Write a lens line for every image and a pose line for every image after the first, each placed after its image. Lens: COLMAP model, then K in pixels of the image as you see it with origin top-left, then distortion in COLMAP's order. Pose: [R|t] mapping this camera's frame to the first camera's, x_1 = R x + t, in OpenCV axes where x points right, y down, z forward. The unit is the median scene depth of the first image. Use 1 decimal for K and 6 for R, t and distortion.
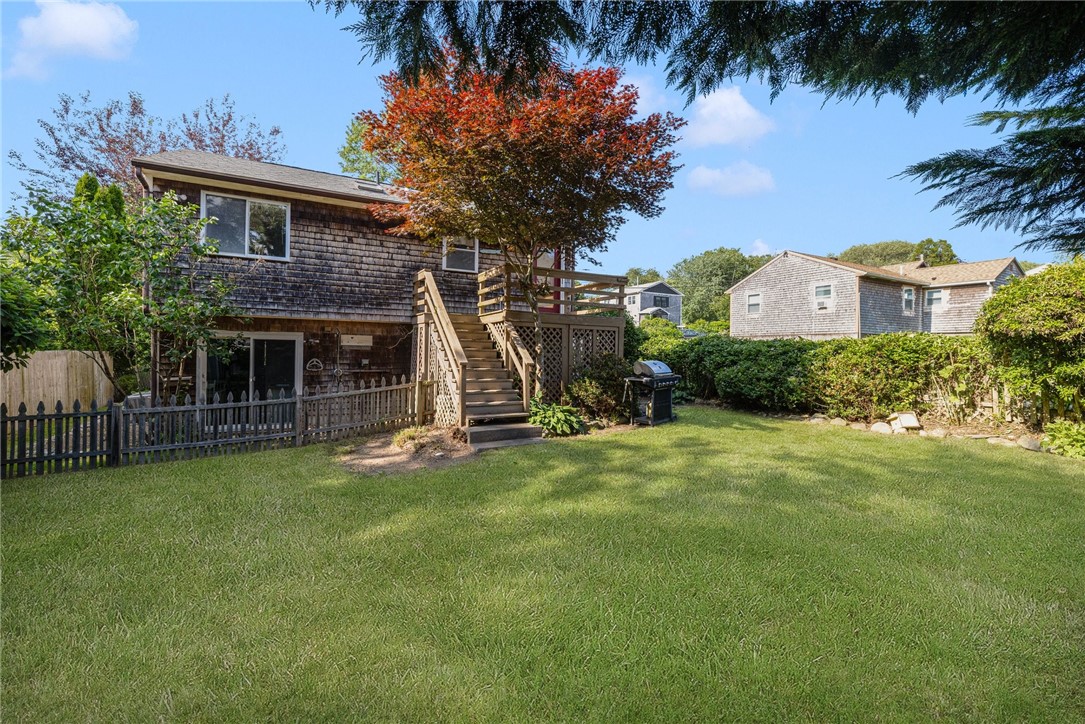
lens RADIAL K [[461.4, 0, 536.7], [0, 461.4, 348.2], [0, 0, 1]] dist [-0.000865, 0.000377]
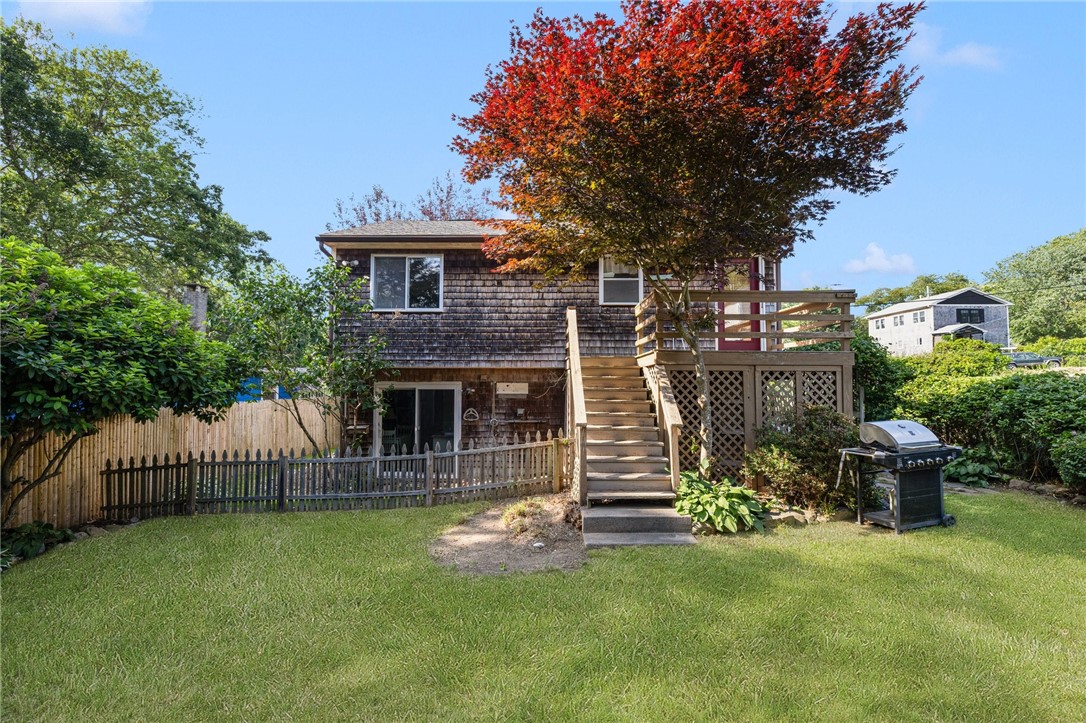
lens RADIAL K [[462.3, 0, 543.0], [0, 462.3, 361.5], [0, 0, 1]] dist [0.000973, 0.000427]
pose [[0.879631, -0.035255, -0.474348, 0.123181], [0.015068, 0.998814, -0.046293, -0.029225], [0.475418, 0.033573, 0.879119, 0.217263]]
